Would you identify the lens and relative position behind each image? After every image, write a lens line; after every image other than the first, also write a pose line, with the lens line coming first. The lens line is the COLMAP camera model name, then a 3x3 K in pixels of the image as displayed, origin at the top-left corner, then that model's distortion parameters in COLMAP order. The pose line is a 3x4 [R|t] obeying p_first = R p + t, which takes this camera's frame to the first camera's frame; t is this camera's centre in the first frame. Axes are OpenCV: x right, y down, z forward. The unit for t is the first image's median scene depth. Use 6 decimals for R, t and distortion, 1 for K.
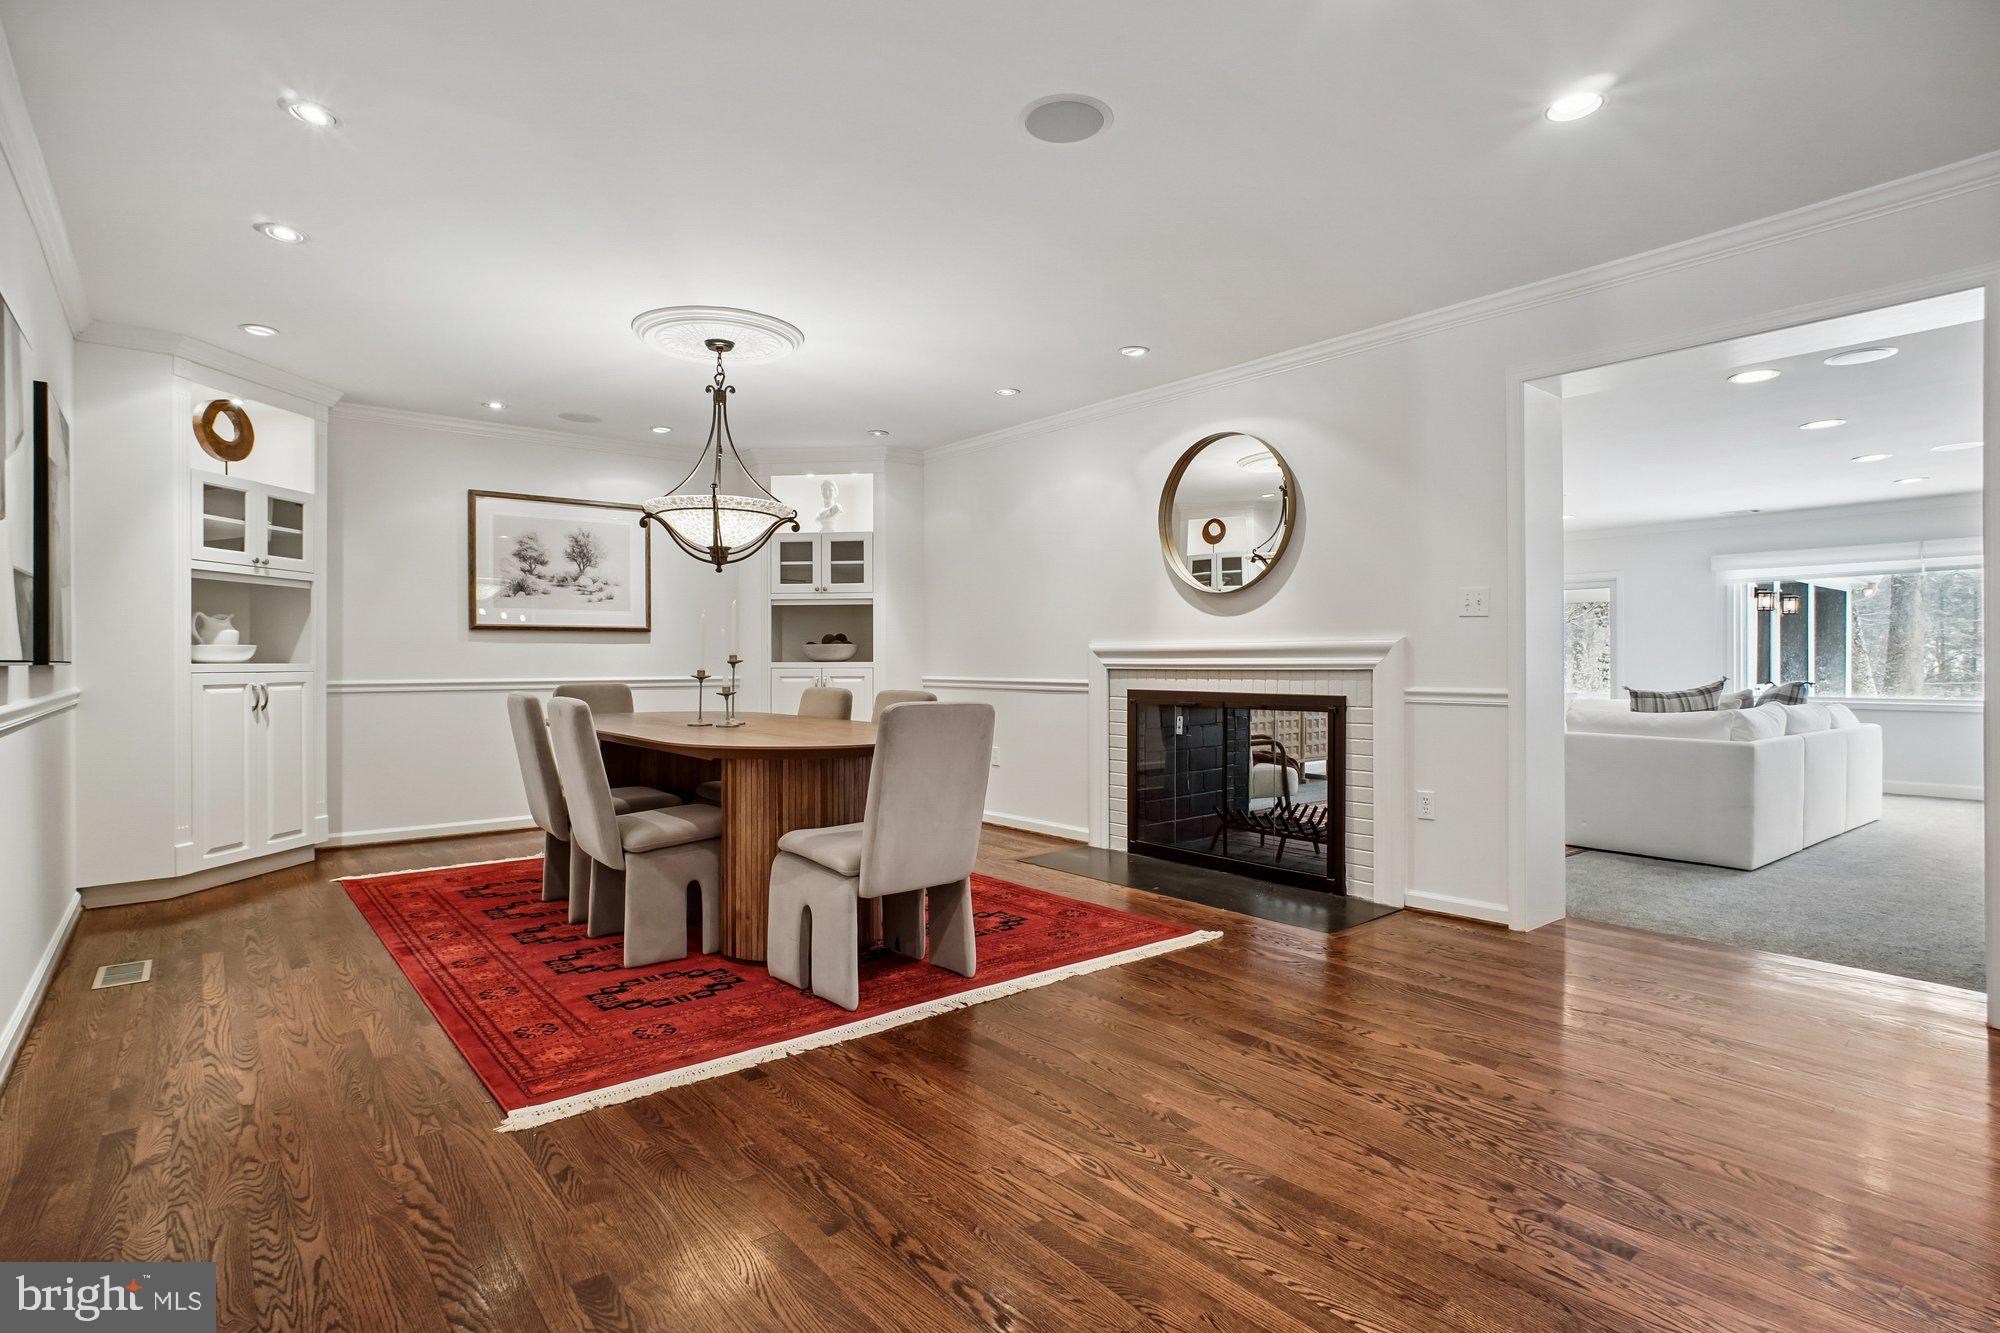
lens RADIAL K [[986.5, 0, 989.9], [0, 986.5, 649.6], [0, 0, 1]] dist [-0.016133, 0.000671]
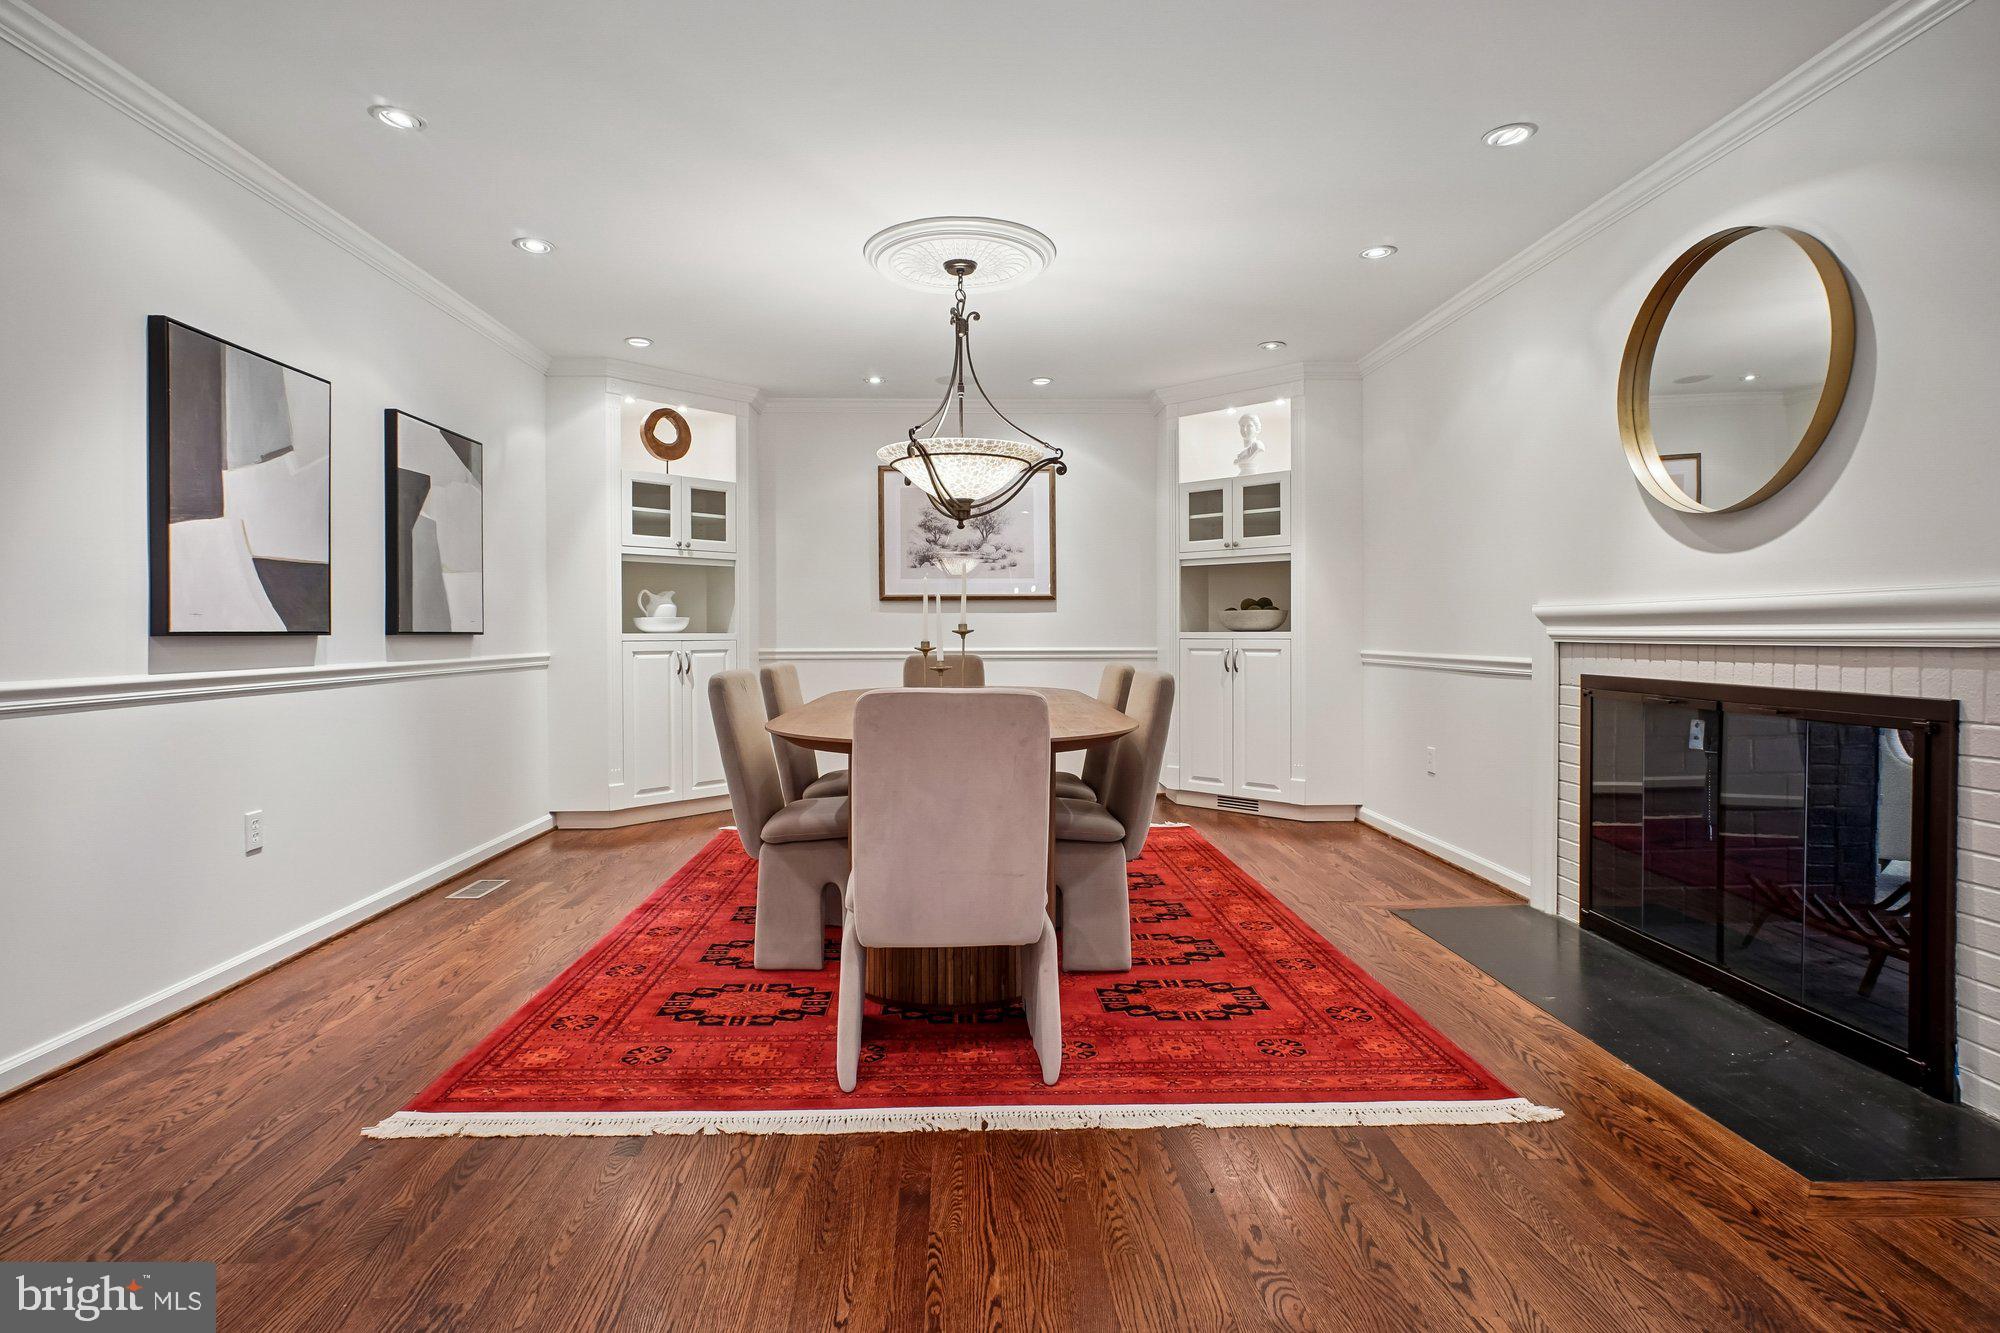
lens RADIAL K [[999.9, 0, 988.9], [0, 999.9, 632.3], [0, 0, 1]] dist [-0.019506, 0.000576]
pose [[0.795725, 0.000559, -0.605658, 0.255492], [0.007765, 0.999908, 0.011123, 0.002969], [0.605608, -0.013554, 0.795648, 0.284990]]
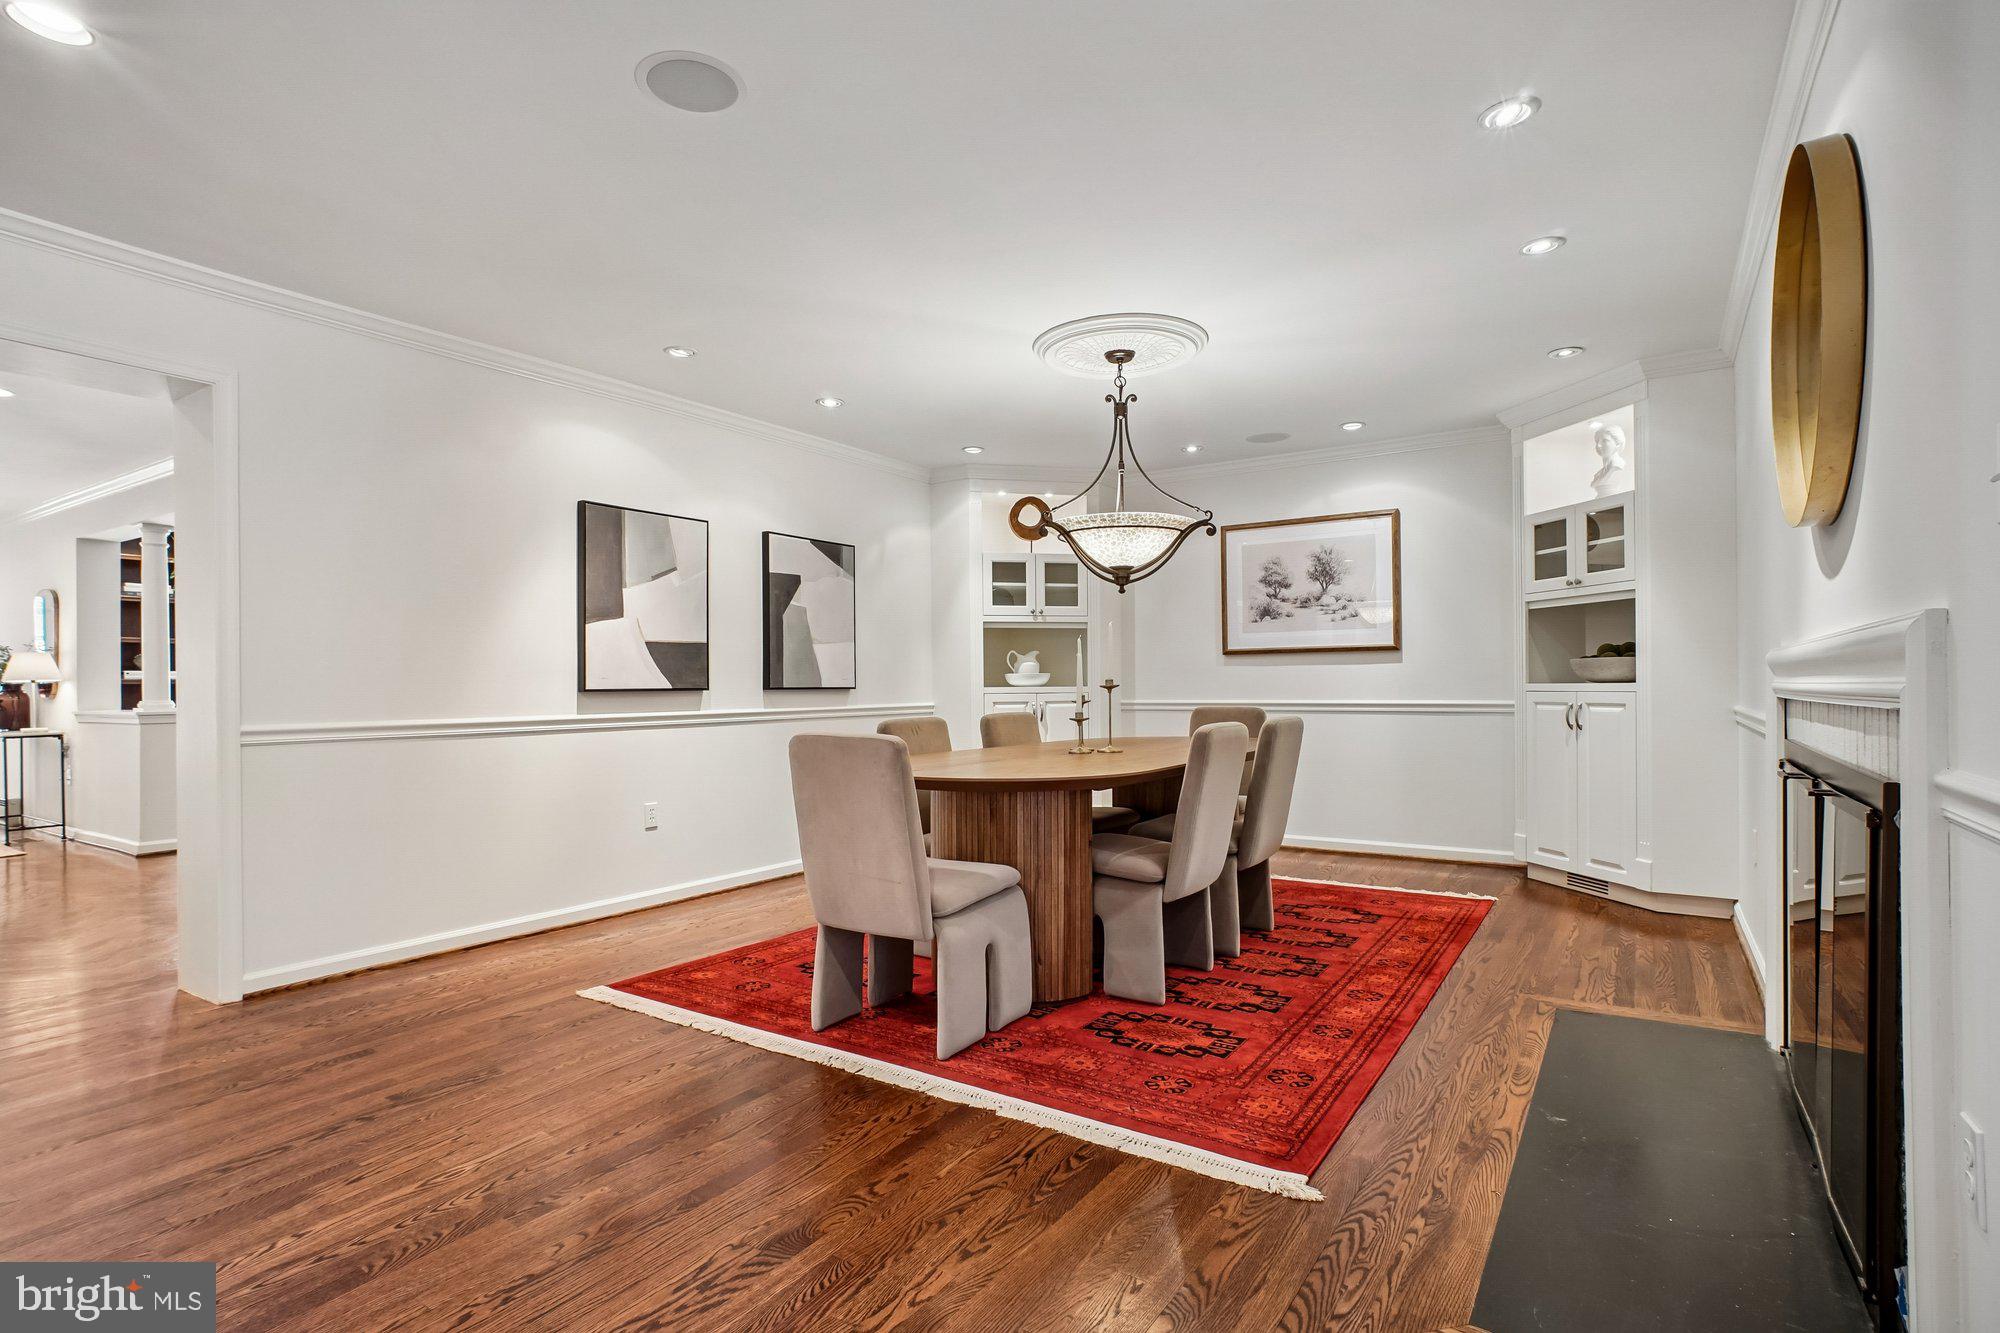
lens RADIAL K [[991.0, 0, 1007.3], [0, 991.0, 680.0], [0, 0, 1]] dist [-0.019071, 0.000418]
pose [[0.304979, -0.004463, -0.952349, 0.557678], [0.017815, 0.999841, 0.001020, 0.002907], [0.952193, -0.017277, 0.305010, 0.546763]]
